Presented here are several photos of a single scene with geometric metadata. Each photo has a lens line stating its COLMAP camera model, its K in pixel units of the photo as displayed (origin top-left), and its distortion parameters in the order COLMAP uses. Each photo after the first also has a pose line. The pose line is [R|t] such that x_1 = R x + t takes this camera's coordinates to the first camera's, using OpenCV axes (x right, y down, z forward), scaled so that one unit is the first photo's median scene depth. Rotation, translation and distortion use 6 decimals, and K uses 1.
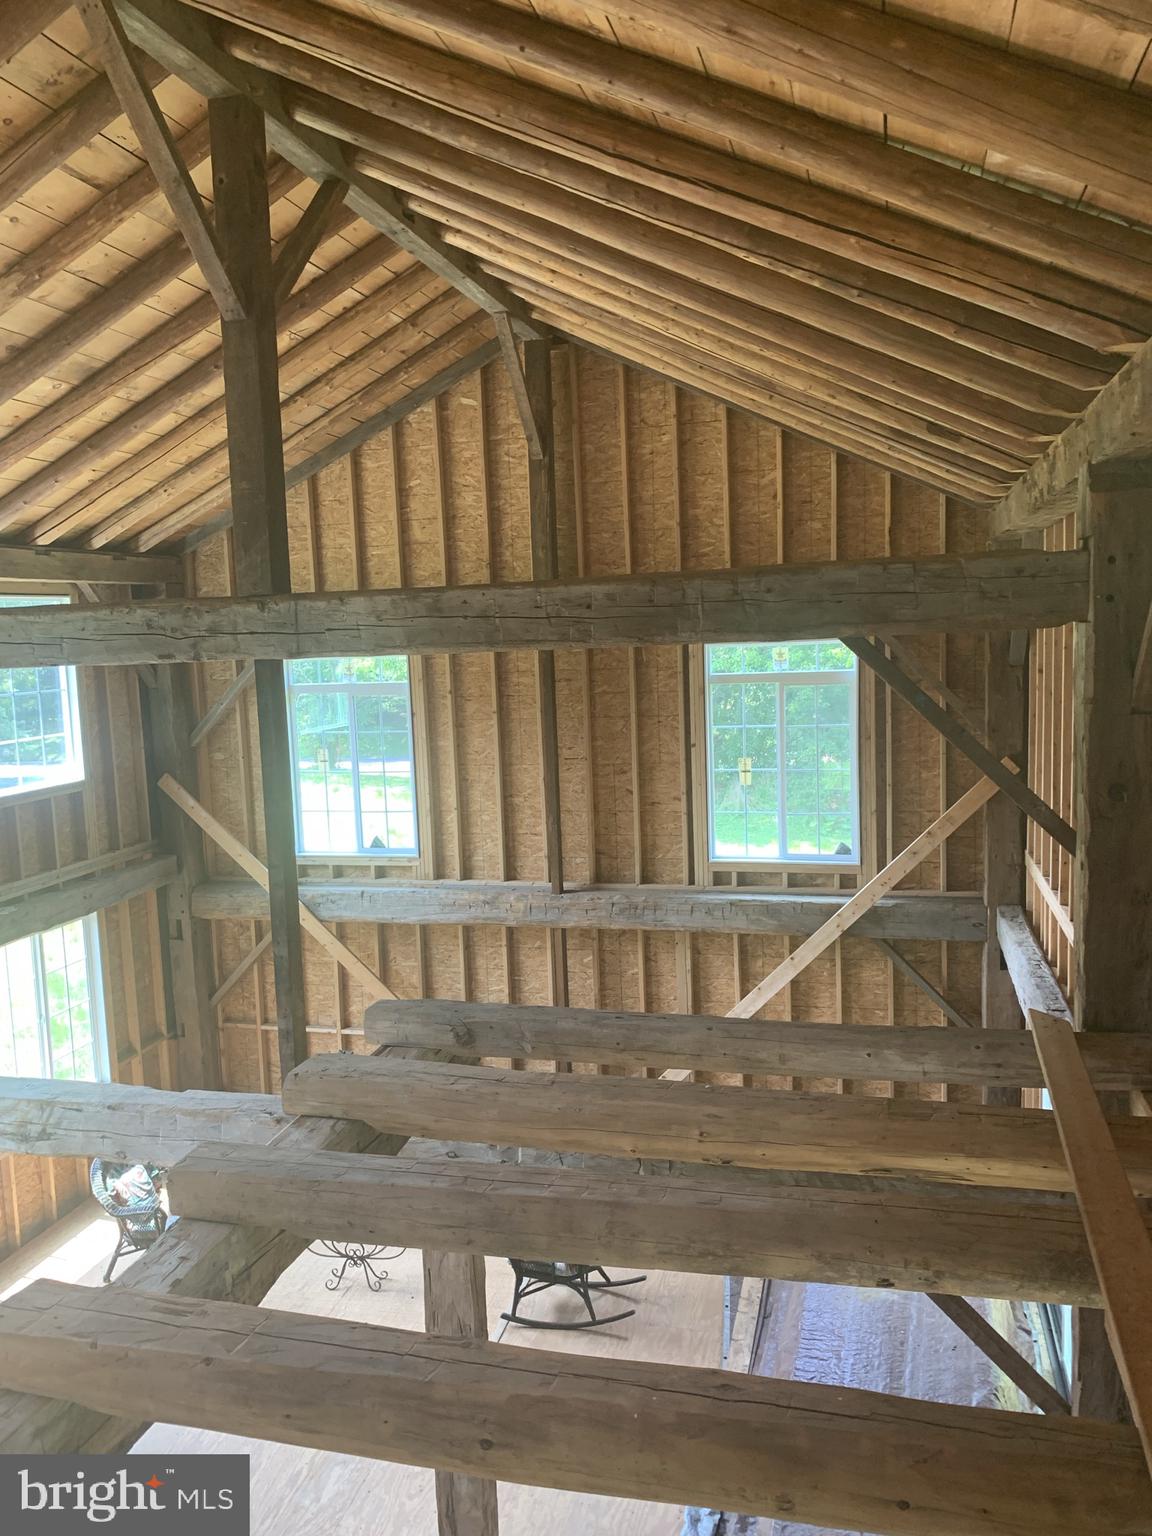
lens RADIAL K [[1175.8, 0, 578.1], [0, 1175.8, 763.6], [0, 0, 1]] dist [0.029381, -0.038380]
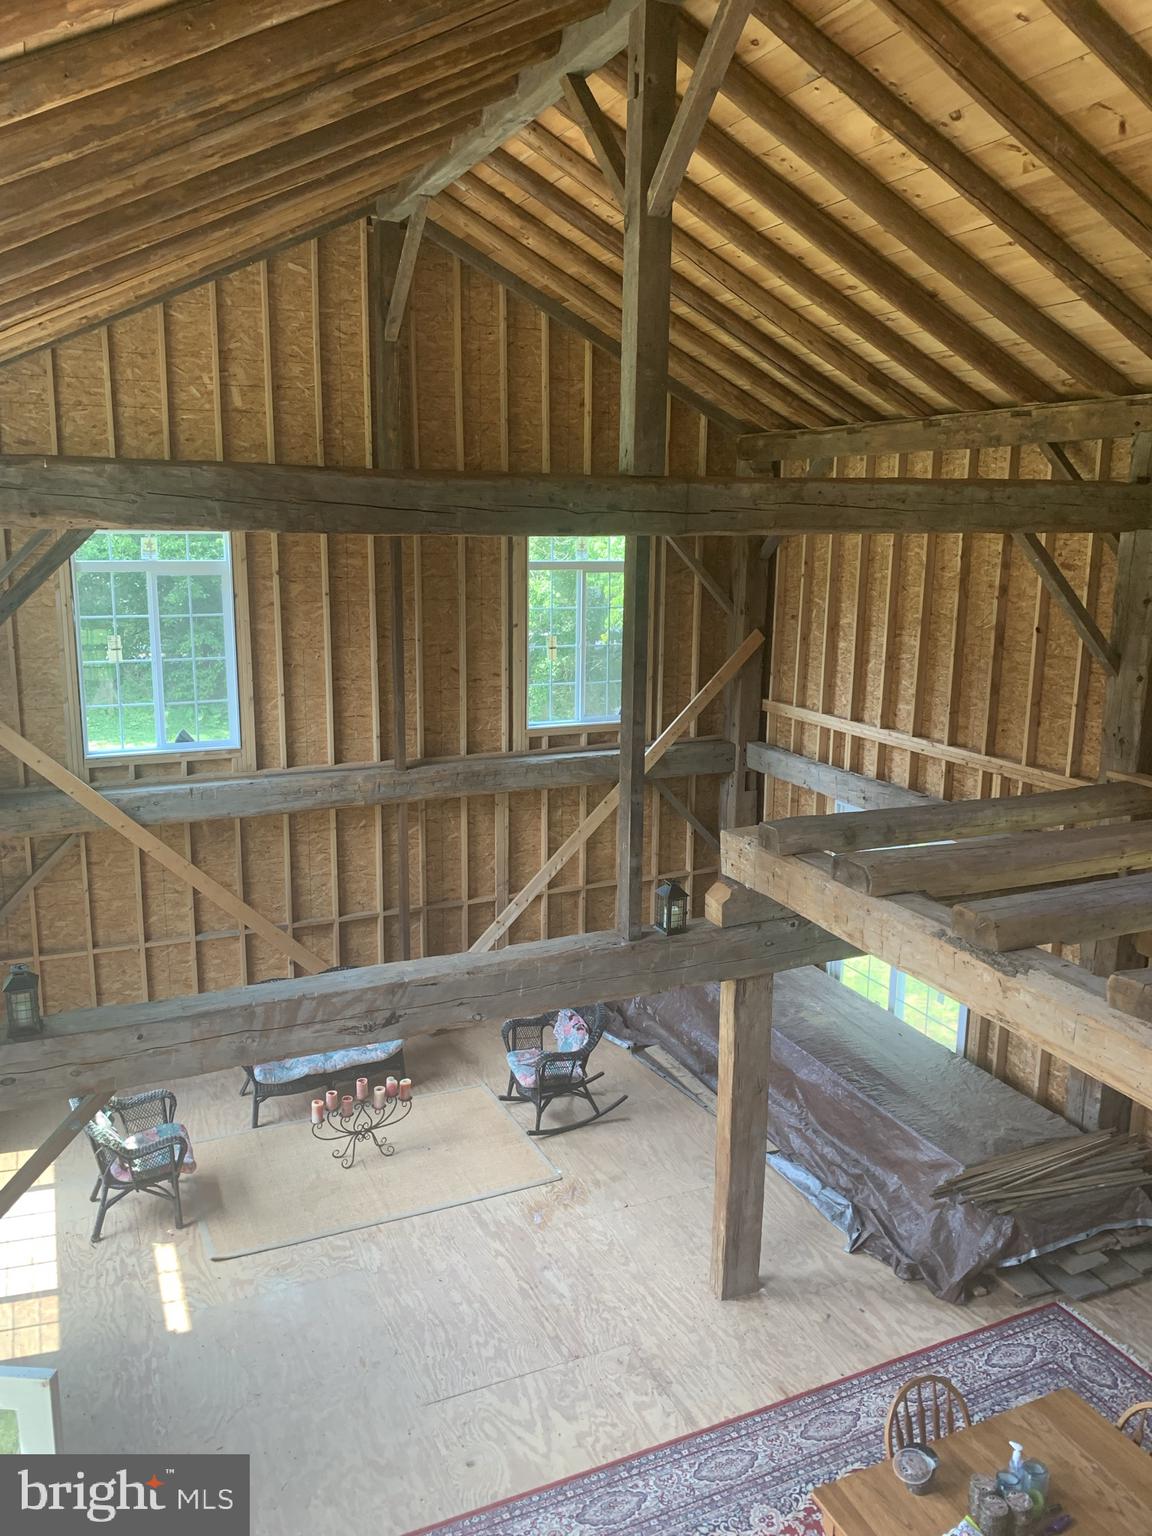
lens RADIAL K [[1175.8, 0, 572.1], [0, 1175.8, 748.3], [0, 0, 1]] dist [0.029381, -0.038380]
pose [[0.779201, -0.077732, 0.621936, -0.556634], [0.031448, 0.995879, 0.085069, 0.007866], [-0.625985, -0.046727, 0.778434, 0.096315]]
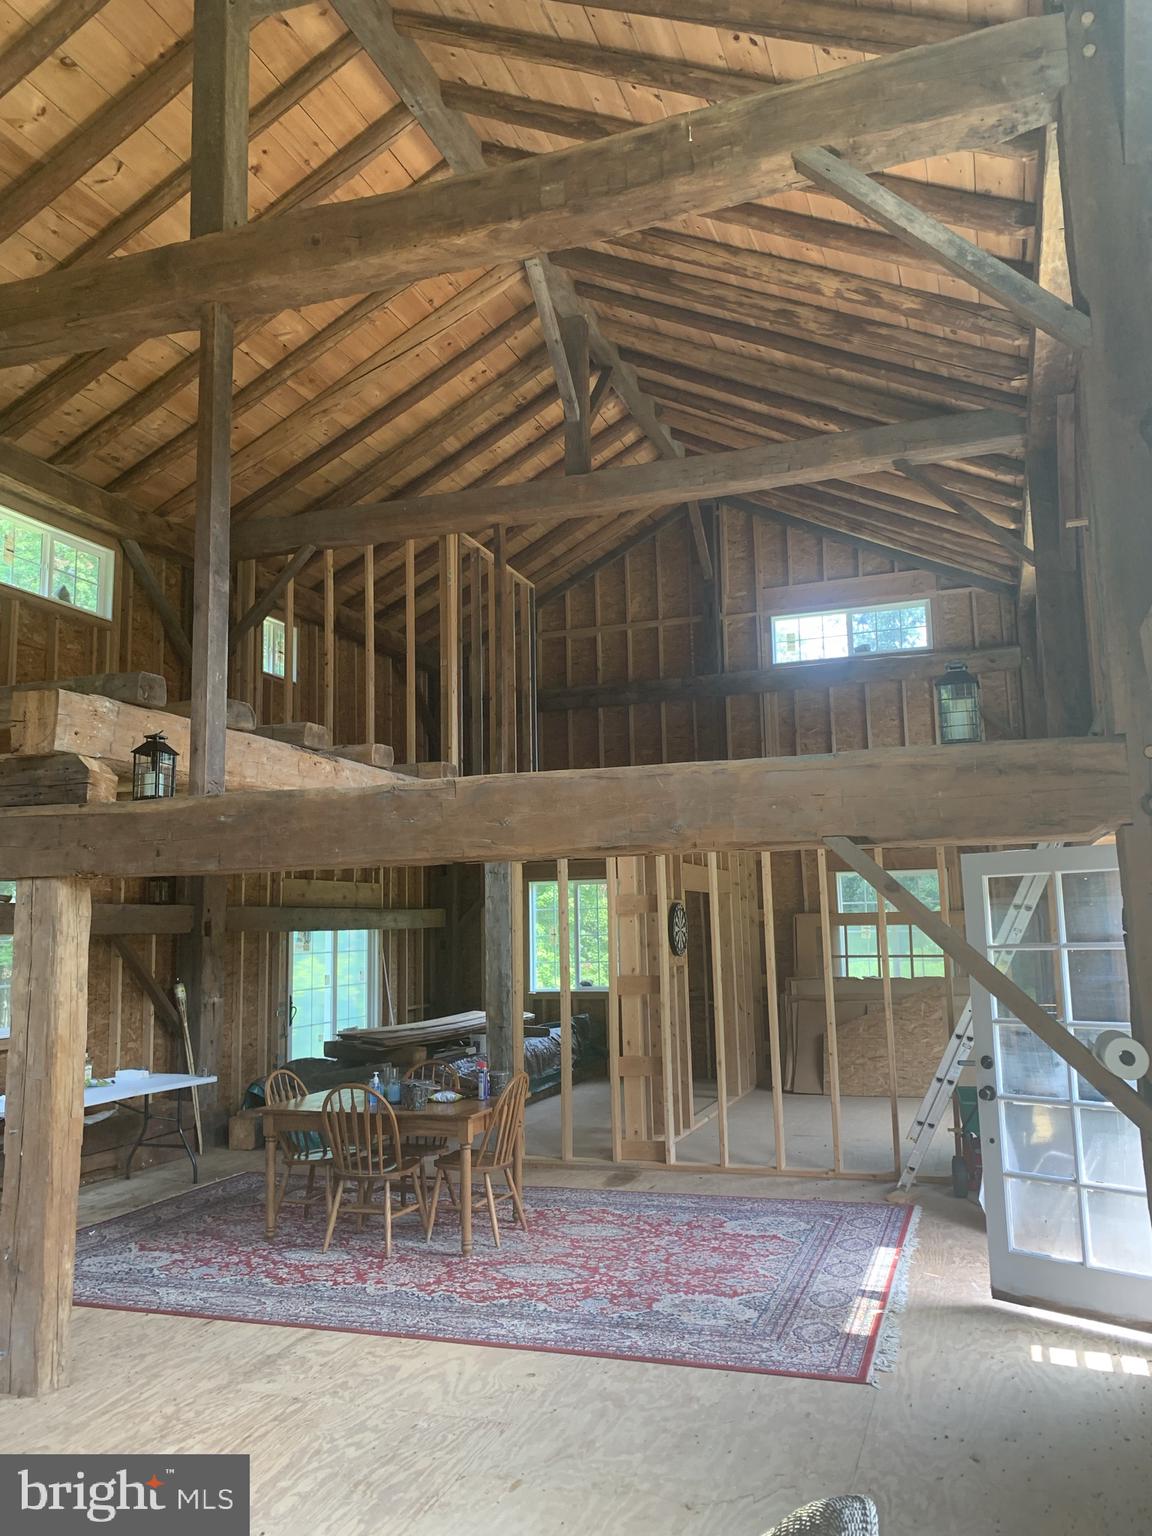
lens RADIAL K [[1175.8, 0, 583.3], [0, 1175.8, 773.6], [0, 0, 1]] dist [0.029381, -0.038380]
pose [[-0.995145, 0.067767, 0.071369, -0.328978], [0.066161, 0.997505, -0.024636, 0.180340], [-0.072861, -0.019795, -0.997146, 1.060208]]
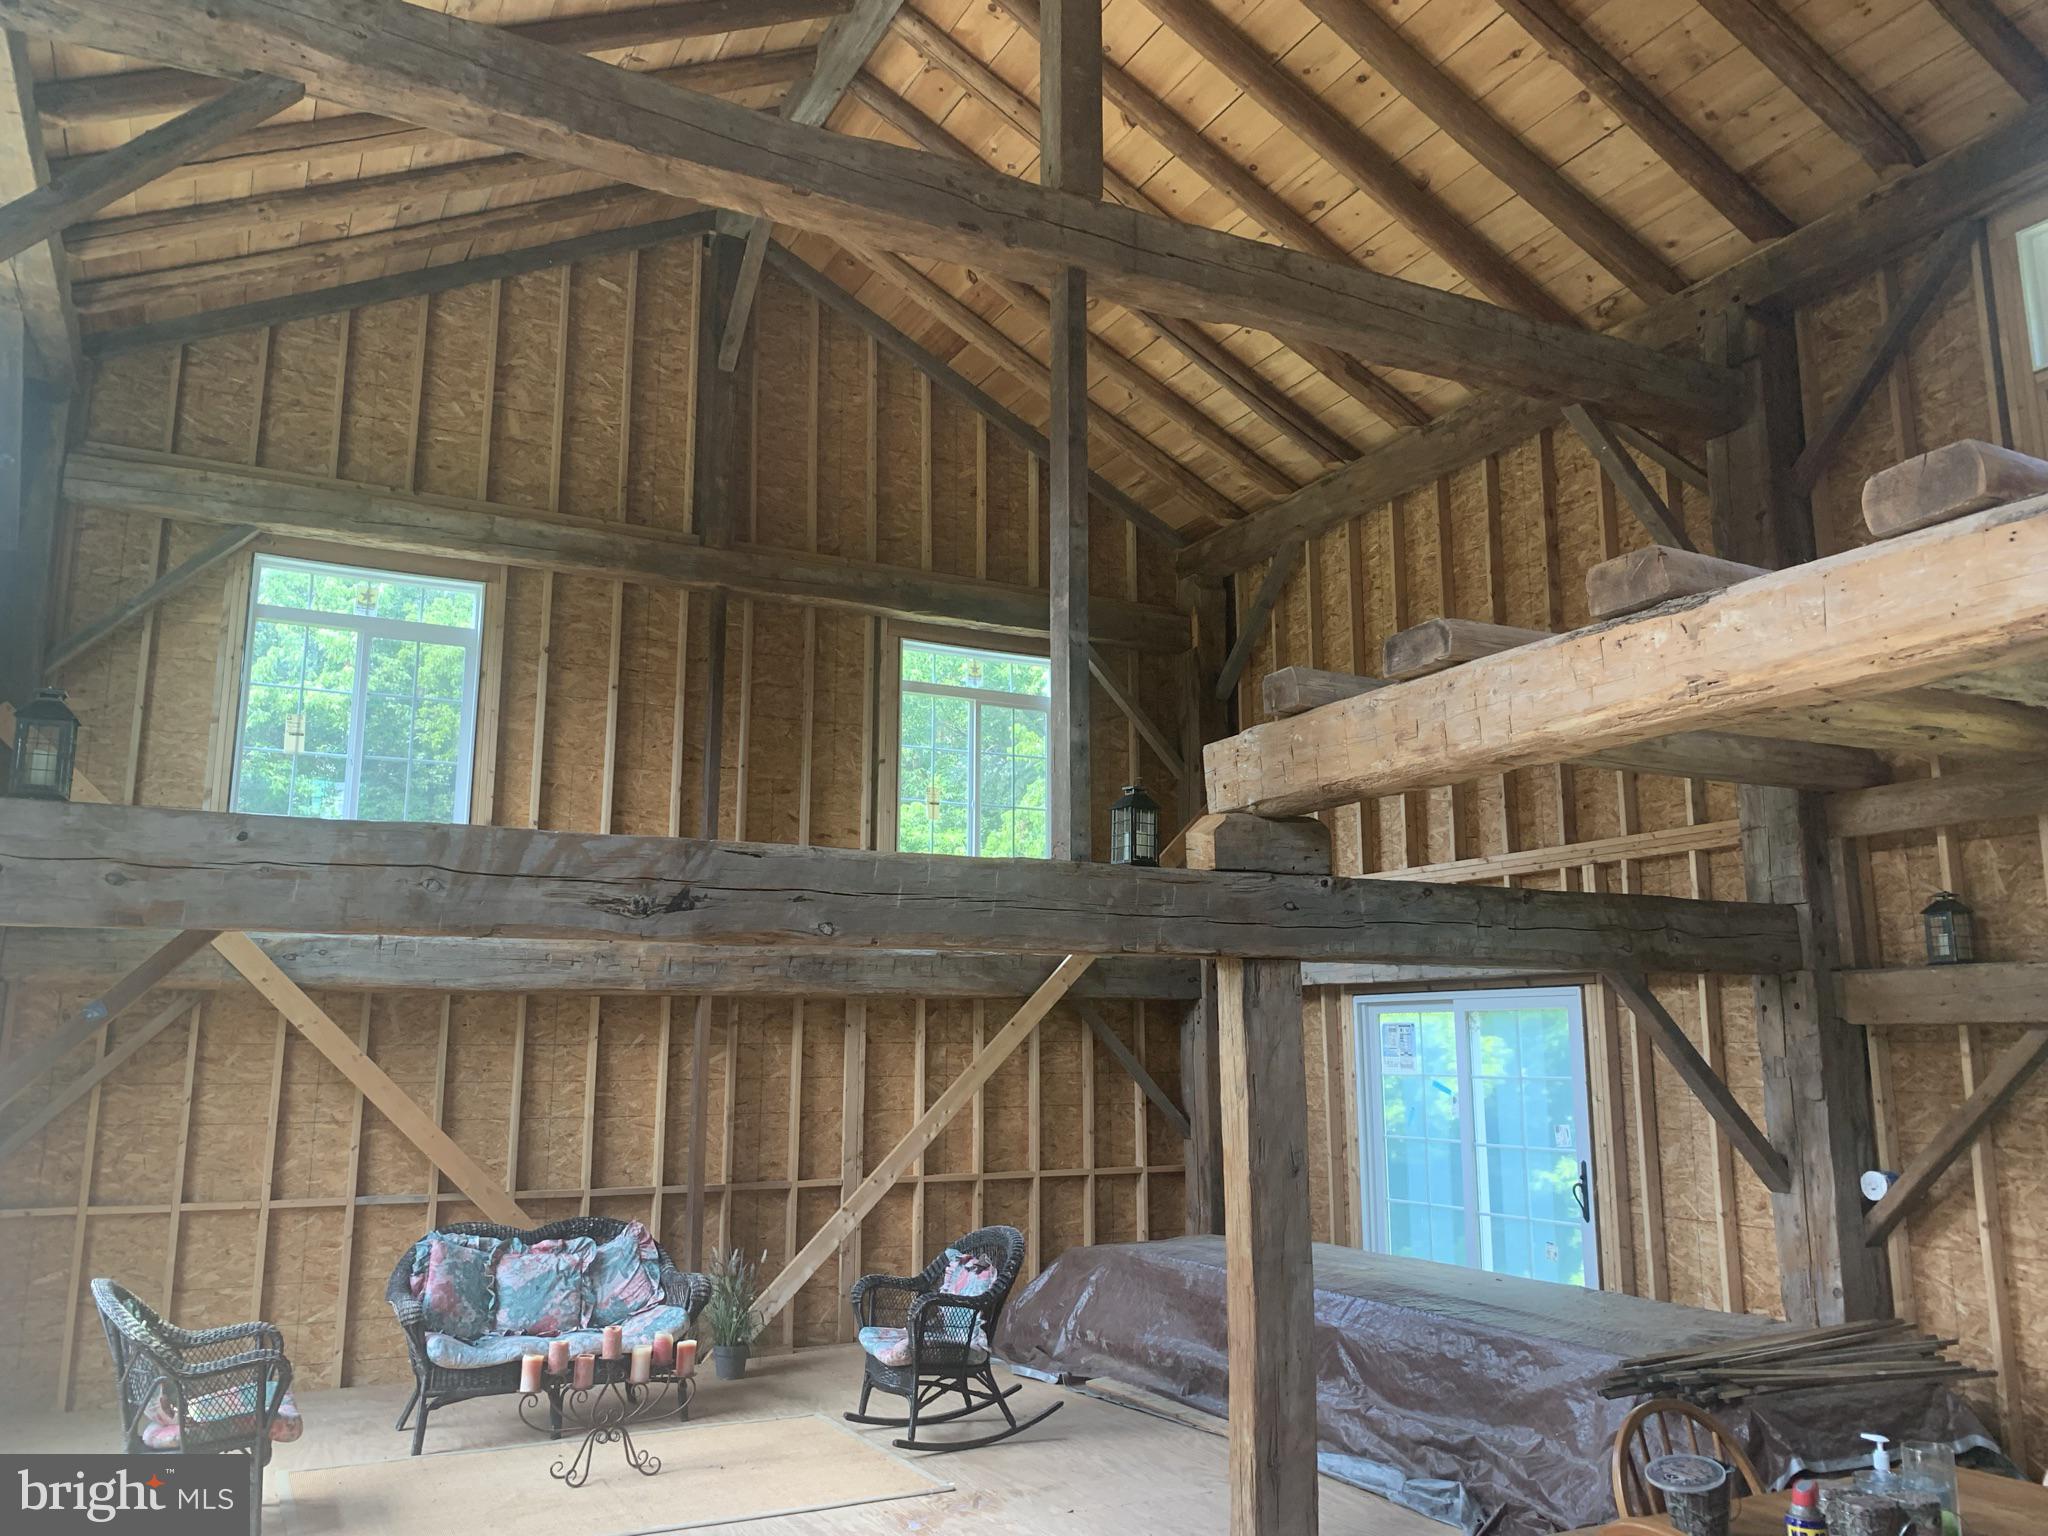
lens RADIAL K [[1567.8, 0, 1033.0], [0, 1567.8, 750.0], [0, 0, 1]] dist [0.029381, -0.038380]
pose [[0.743123, 0.162475, 0.649131, -0.504080], [0.049002, 0.954257, -0.294944, 0.288821], [-0.667359, 0.250988, 0.701169, 0.196092]]
